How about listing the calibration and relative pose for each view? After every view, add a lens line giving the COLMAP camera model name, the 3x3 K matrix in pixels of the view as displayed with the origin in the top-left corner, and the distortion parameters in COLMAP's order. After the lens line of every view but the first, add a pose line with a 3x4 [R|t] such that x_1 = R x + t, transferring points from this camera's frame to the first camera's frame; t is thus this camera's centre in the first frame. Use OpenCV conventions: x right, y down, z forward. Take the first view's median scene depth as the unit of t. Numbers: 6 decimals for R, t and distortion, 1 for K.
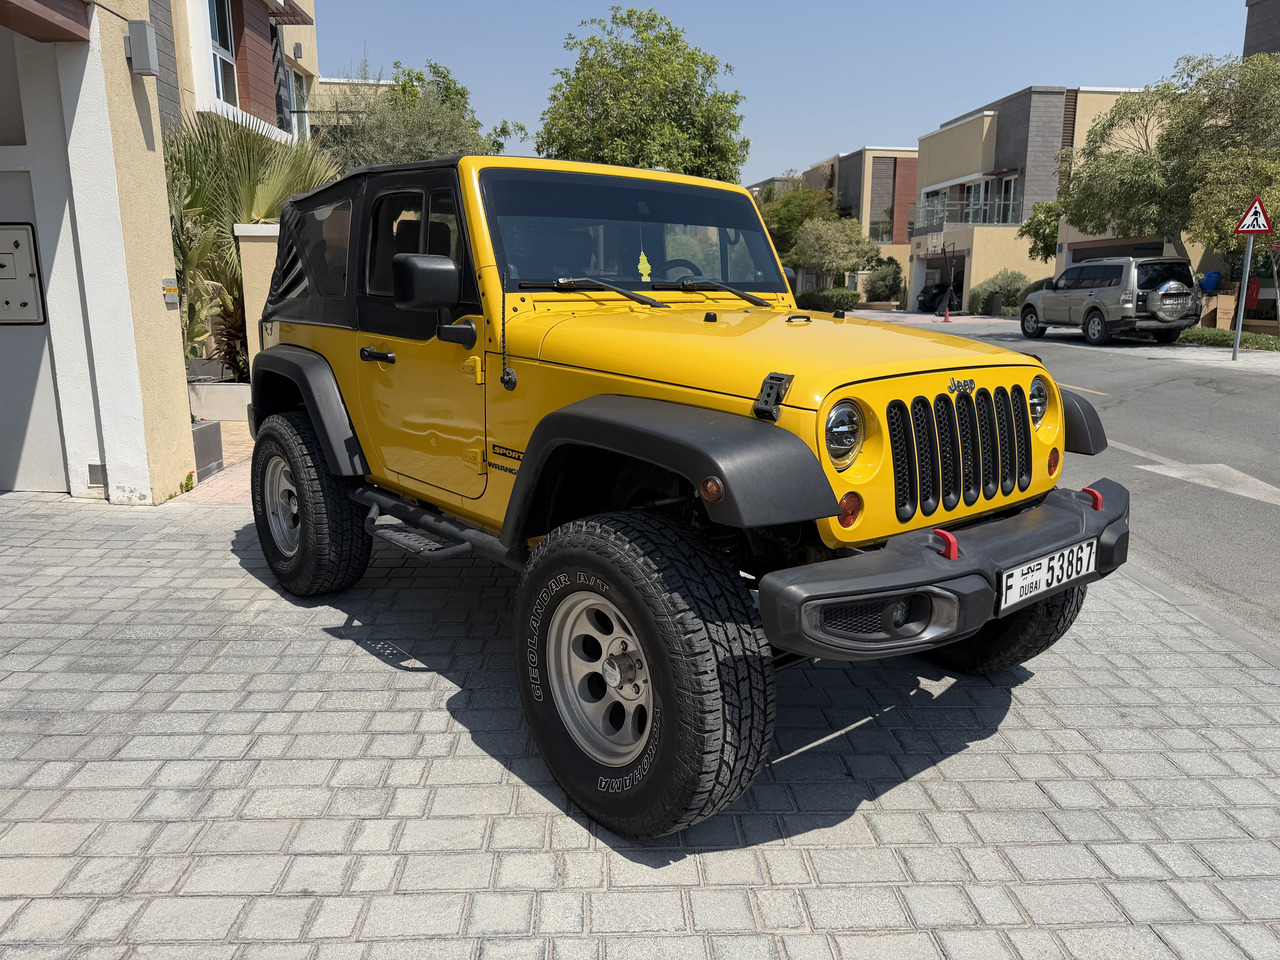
lens RADIAL K [[909.5, 0, 639.0], [0, 909.5, 480.8], [0, 0, 1]] dist [0.029457, -0.039757]
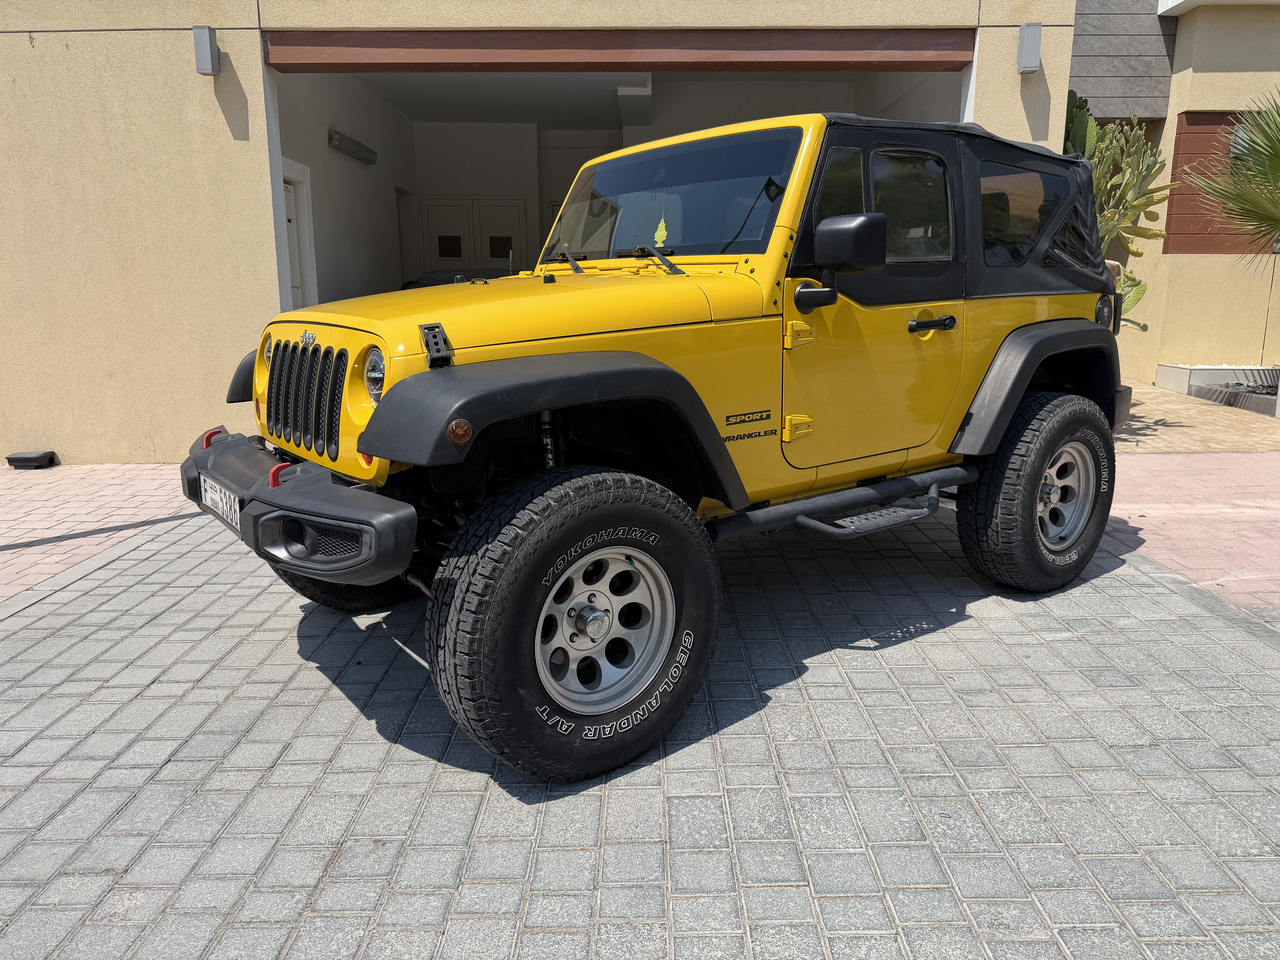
lens RADIAL K [[909.5, 0, 638.1], [0, 909.5, 478.8], [0, 0, 1]] dist [0.029457, -0.039757]
pose [[-0.045972, 0.202930, -0.978114, 1.107290], [-0.197073, 0.958063, 0.208033, -0.191566], [0.979310, 0.202323, -0.004052, 1.092409]]
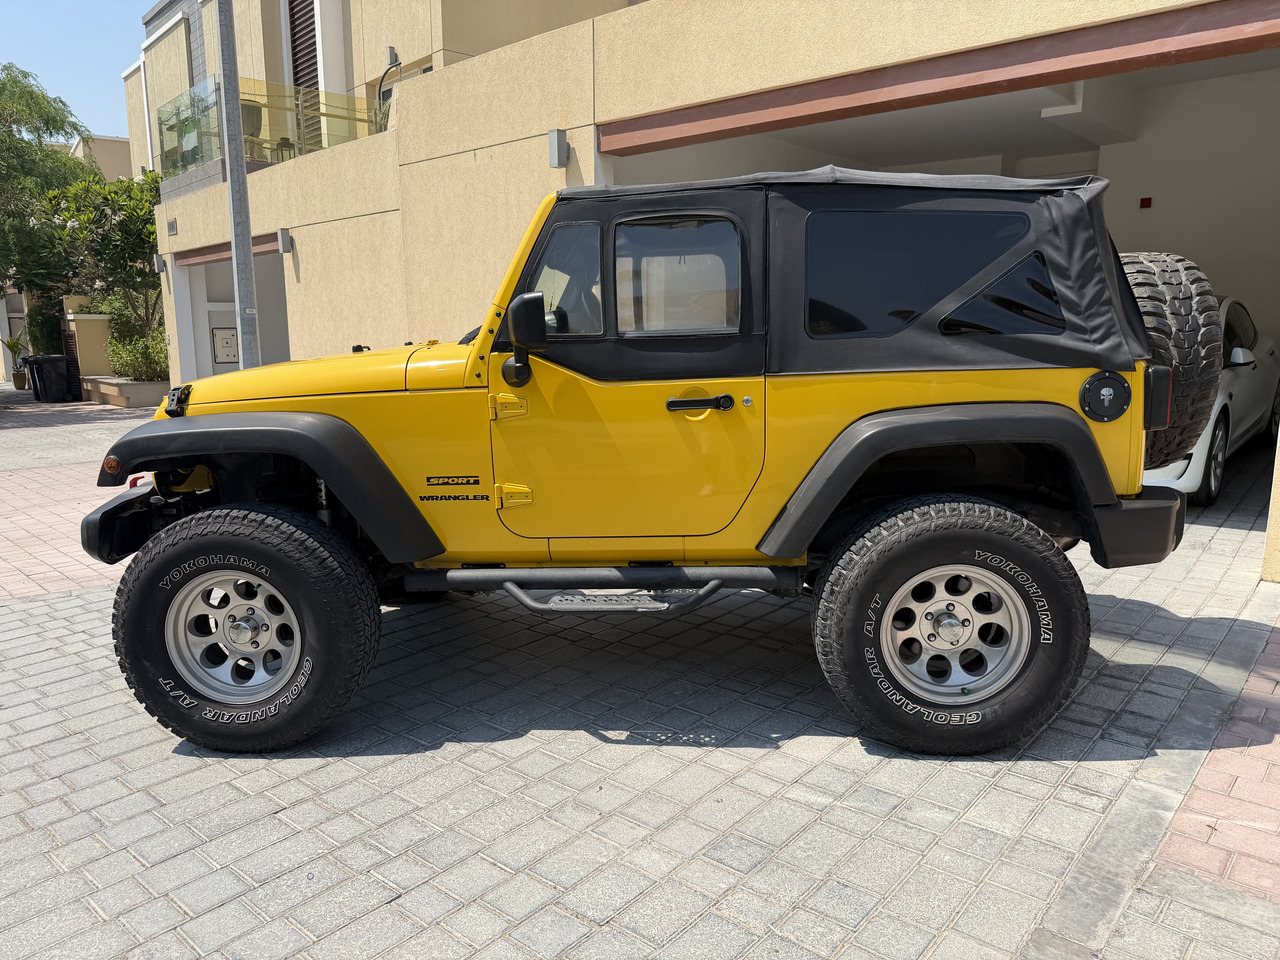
lens RADIAL K [[909.5, 0, 638.5], [0, 909.5, 477.3], [0, 0, 1]] dist [0.029457, -0.039757]
pose [[-0.686247, 0.124137, -0.716698, 0.770201], [-0.140028, 0.944351, 0.297646, -0.397852], [0.713763, 0.304616, -0.630675, 1.915006]]
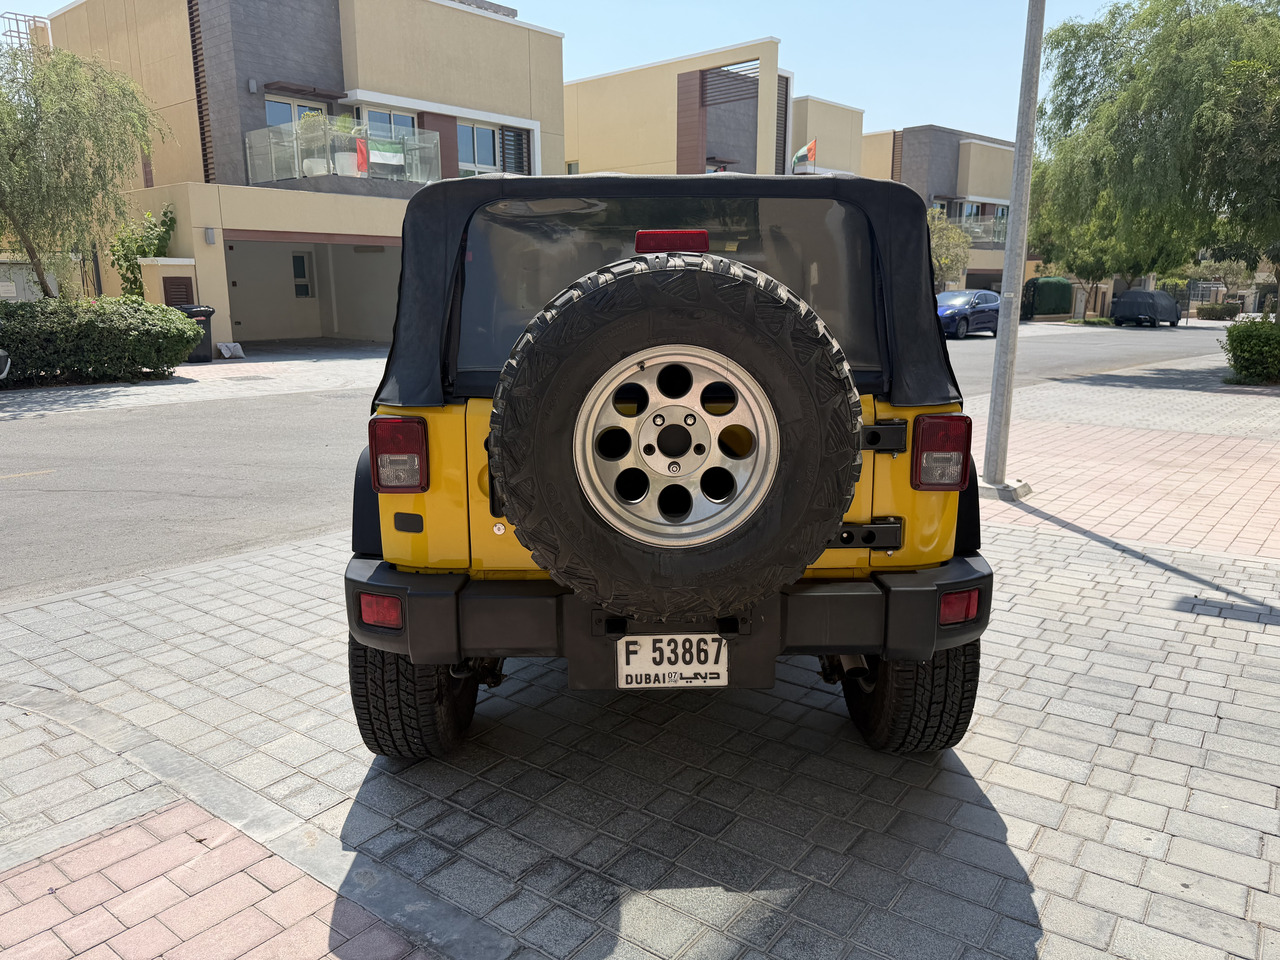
lens RADIAL K [[909.5, 0, 645.2], [0, 909.5, 470.3], [0, 0, 1]] dist [0.029457, -0.039757]
pose [[-0.776353, -0.124031, 0.617975, -0.832797], [0.128031, 0.928975, 0.347294, -0.490375], [-0.617159, 0.348742, -0.705333, 2.077117]]
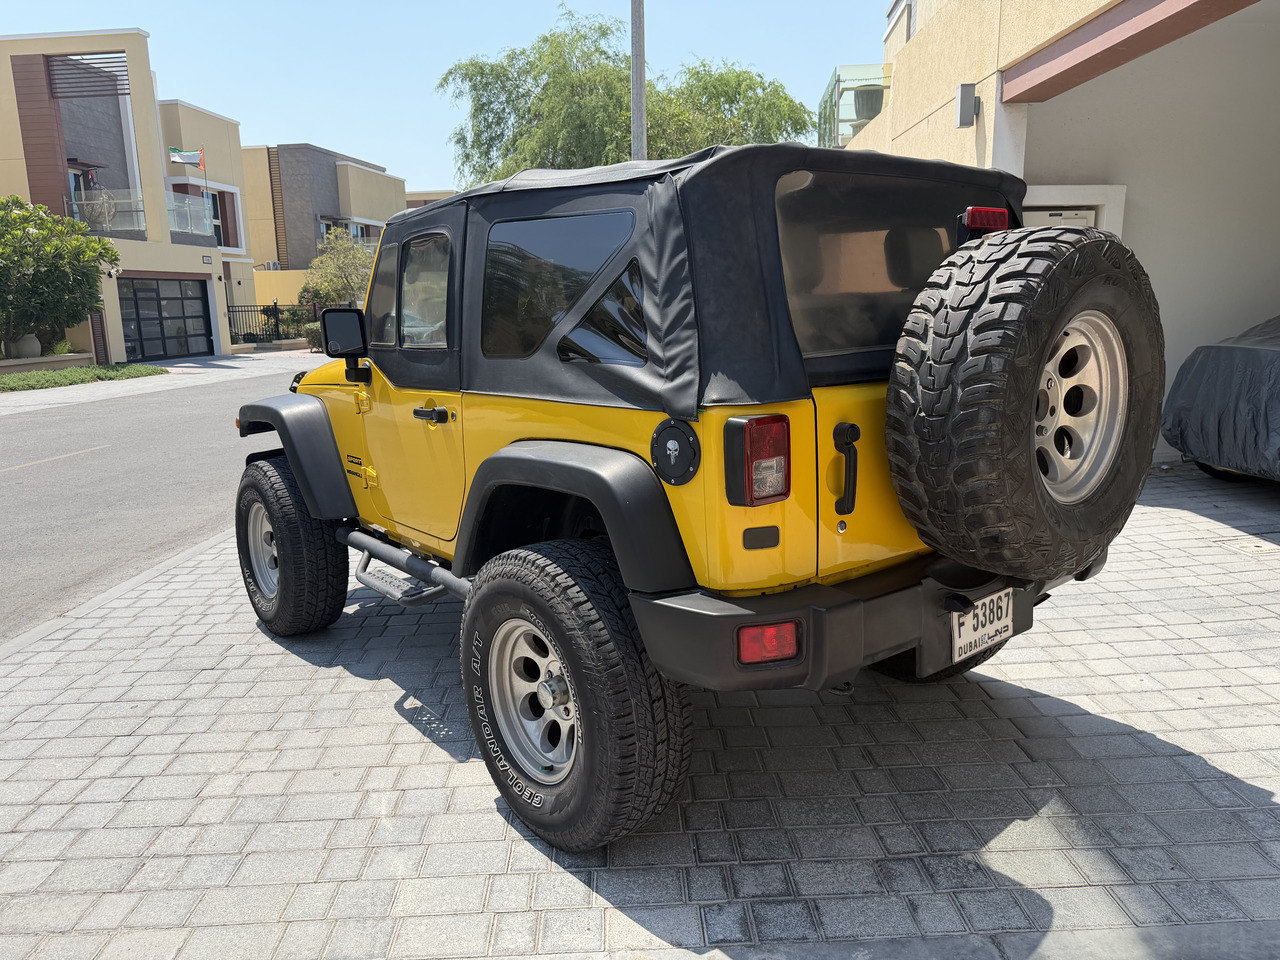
lens RADIAL K [[909.5, 0, 632.3], [0, 909.5, 478.2], [0, 0, 1]] dist [0.029457, -0.039757]
pose [[-0.999532, 0.017828, 0.024859, -0.158529], [0.026025, 0.922678, 0.384693, -0.505588], [-0.016079, 0.385160, -0.922710, 2.263178]]
